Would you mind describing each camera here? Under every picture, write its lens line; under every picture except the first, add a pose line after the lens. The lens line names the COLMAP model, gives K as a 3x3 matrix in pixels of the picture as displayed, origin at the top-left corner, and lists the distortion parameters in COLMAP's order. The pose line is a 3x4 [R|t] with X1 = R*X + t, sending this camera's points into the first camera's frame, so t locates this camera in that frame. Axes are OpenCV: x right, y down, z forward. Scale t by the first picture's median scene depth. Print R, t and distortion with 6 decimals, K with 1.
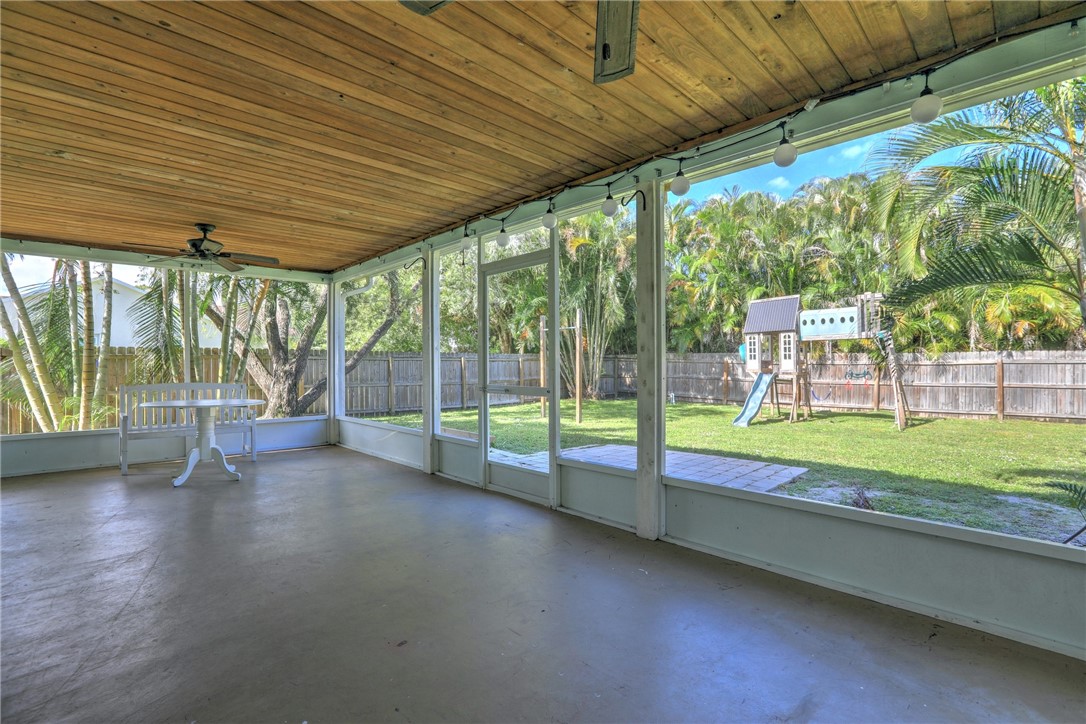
lens RADIAL K [[495.3, 0, 538.7], [0, 495.3, 362.9], [0, 0, 1]] dist [-0.029666, -0.000216]
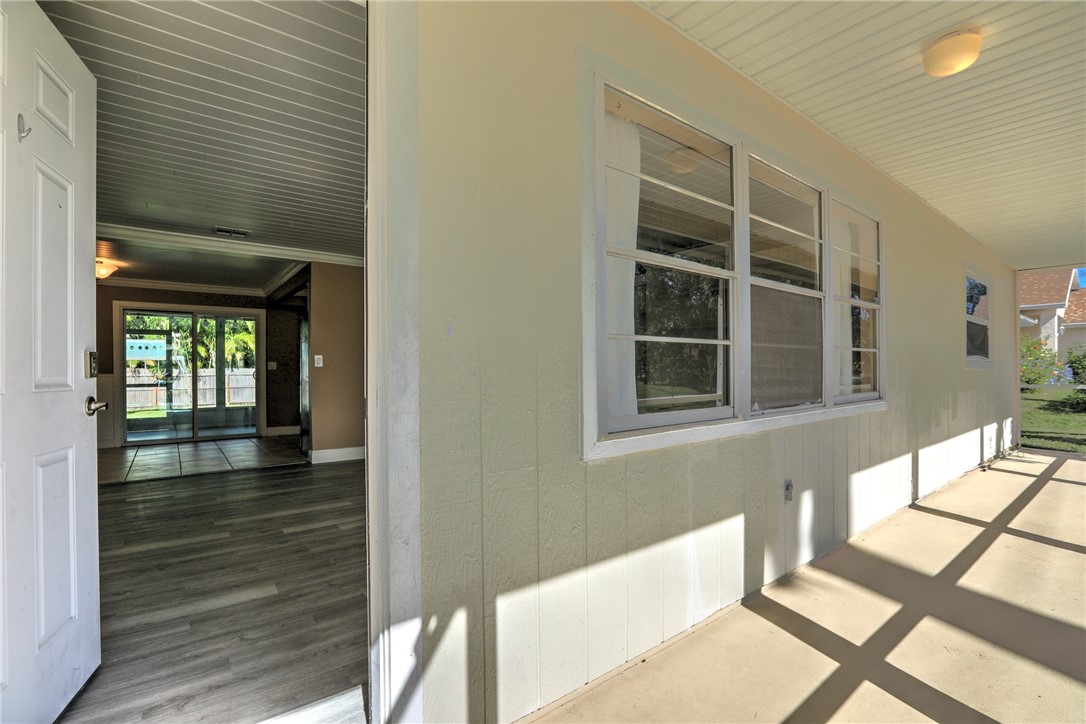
lens RADIAL K [[495.3, 0, 537.5], [0, 495.3, 365.3], [0, 0, 1]] dist [-0.029666, -0.000216]
pose [[0.107093, 0.015417, 0.994130, -0.832265], [0.014321, 0.999752, -0.017047, 0.013947], [-0.994146, 0.016063, 0.106845, -0.405557]]
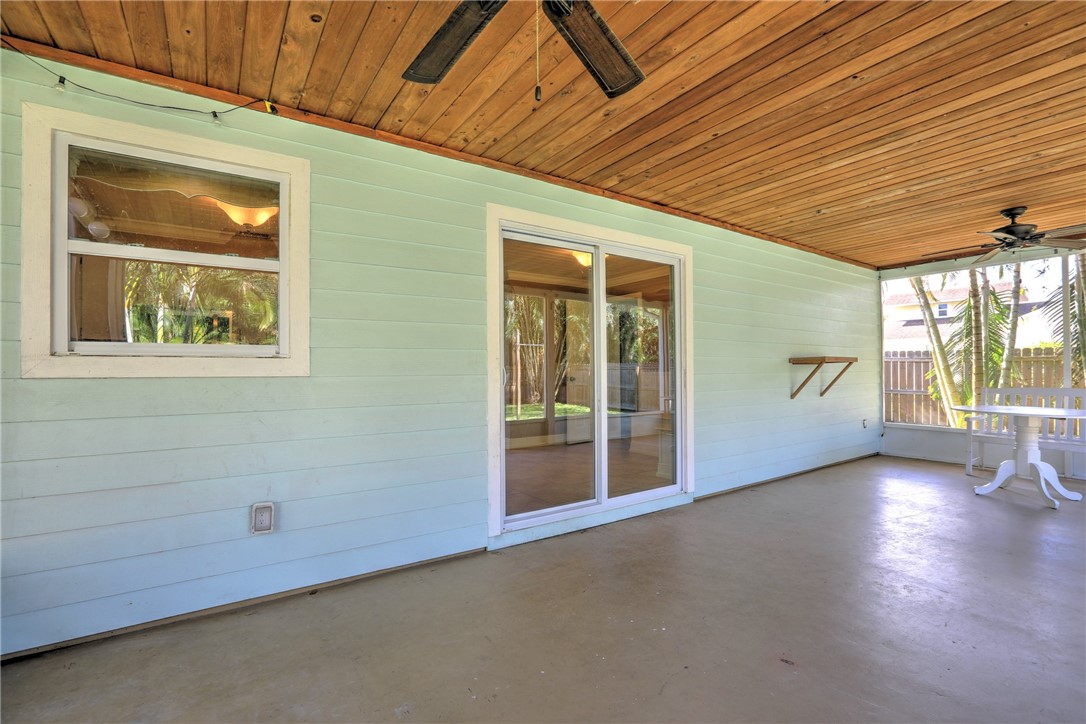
lens RADIAL K [[495.3, 0, 543.2], [0, 495.3, 368.4], [0, 0, 1]] dist [-0.029666, -0.000216]
pose [[-0.176839, -0.005830, -0.984222, 0.146185], [0.013255, 0.999878, -0.008304, 0.000964], [0.984150, -0.014514, -0.176740, 0.140358]]
